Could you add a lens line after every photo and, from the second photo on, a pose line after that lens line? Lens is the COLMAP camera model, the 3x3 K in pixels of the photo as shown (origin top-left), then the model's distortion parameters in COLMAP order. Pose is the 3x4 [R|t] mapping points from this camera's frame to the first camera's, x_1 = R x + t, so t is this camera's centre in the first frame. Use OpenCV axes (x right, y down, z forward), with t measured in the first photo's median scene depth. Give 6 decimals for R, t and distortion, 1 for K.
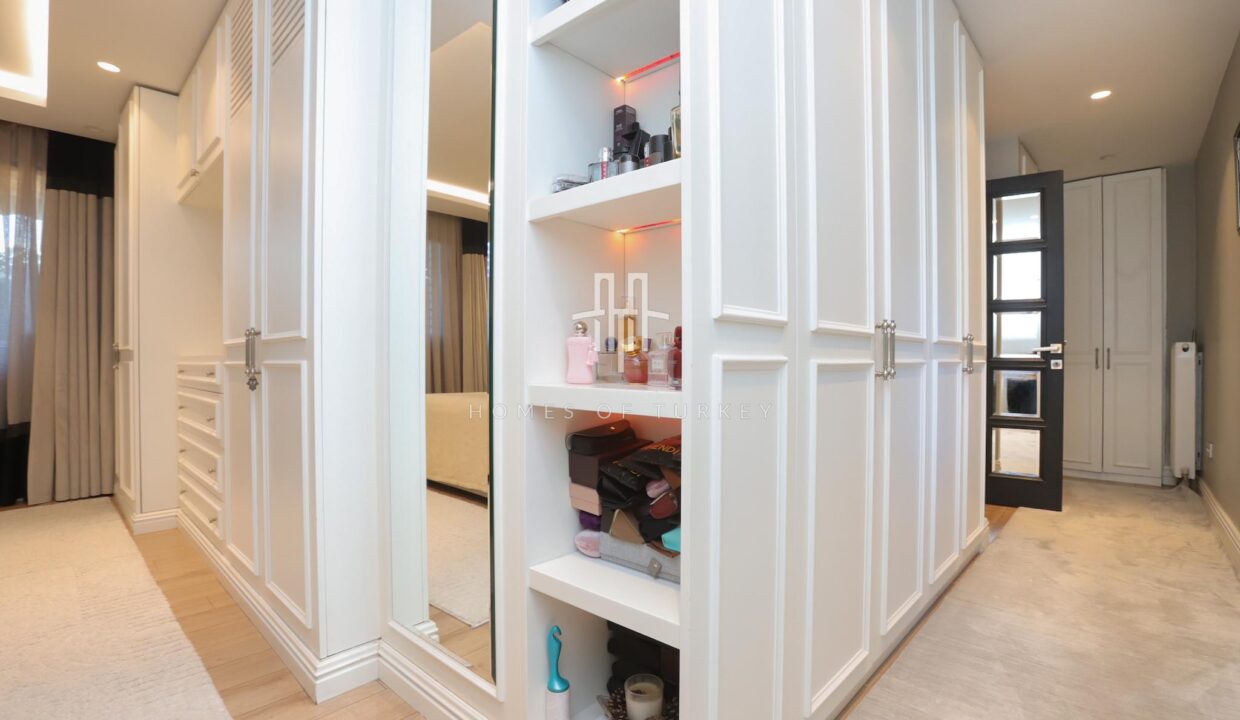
lens RADIAL K [[590.7, 0, 620.0], [0, 590.7, 360.0], [0, 0, 1]] dist [-0.036478, 0.018233]
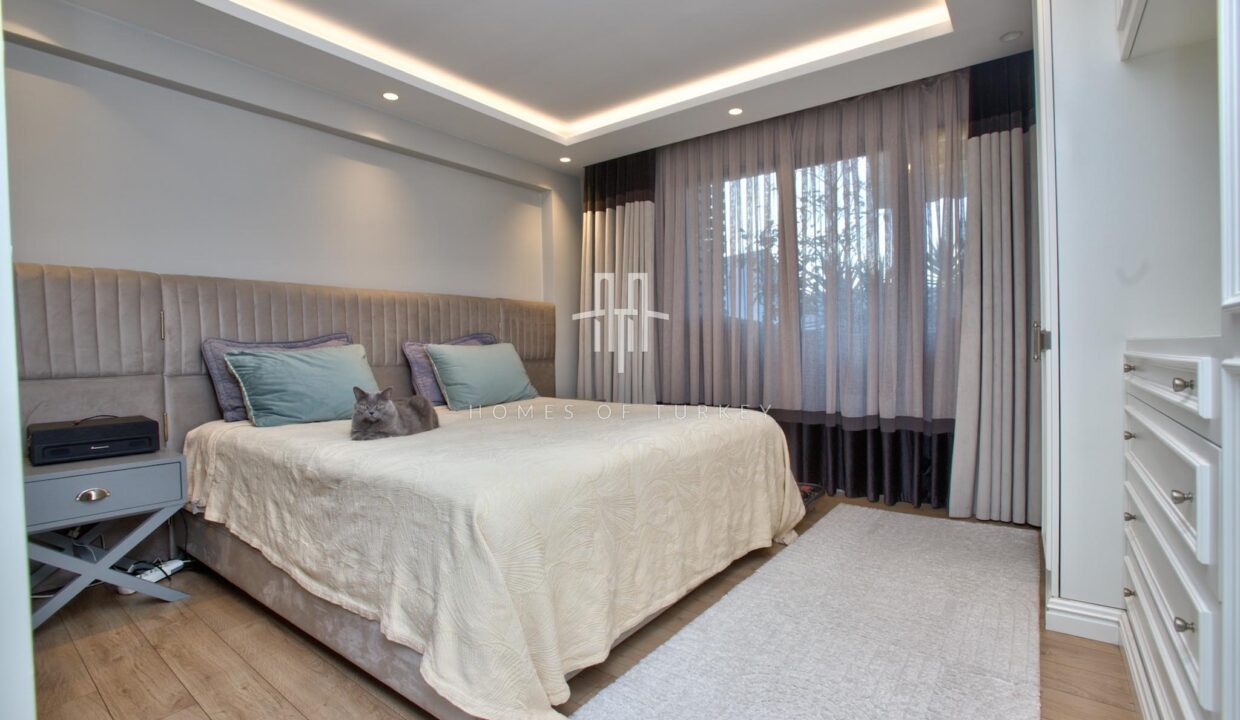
lens RADIAL K [[565.5, 0, 620.0], [0, 565.5, 360.0], [0, 0, 1]] dist [0.001669, 0.000152]
pose [[0.149339, 0.017711, -0.988627, -0.301937], [0.012247, 0.999730, 0.019760, -0.004303], [0.988710, -0.015059, 0.149081, 0.447539]]
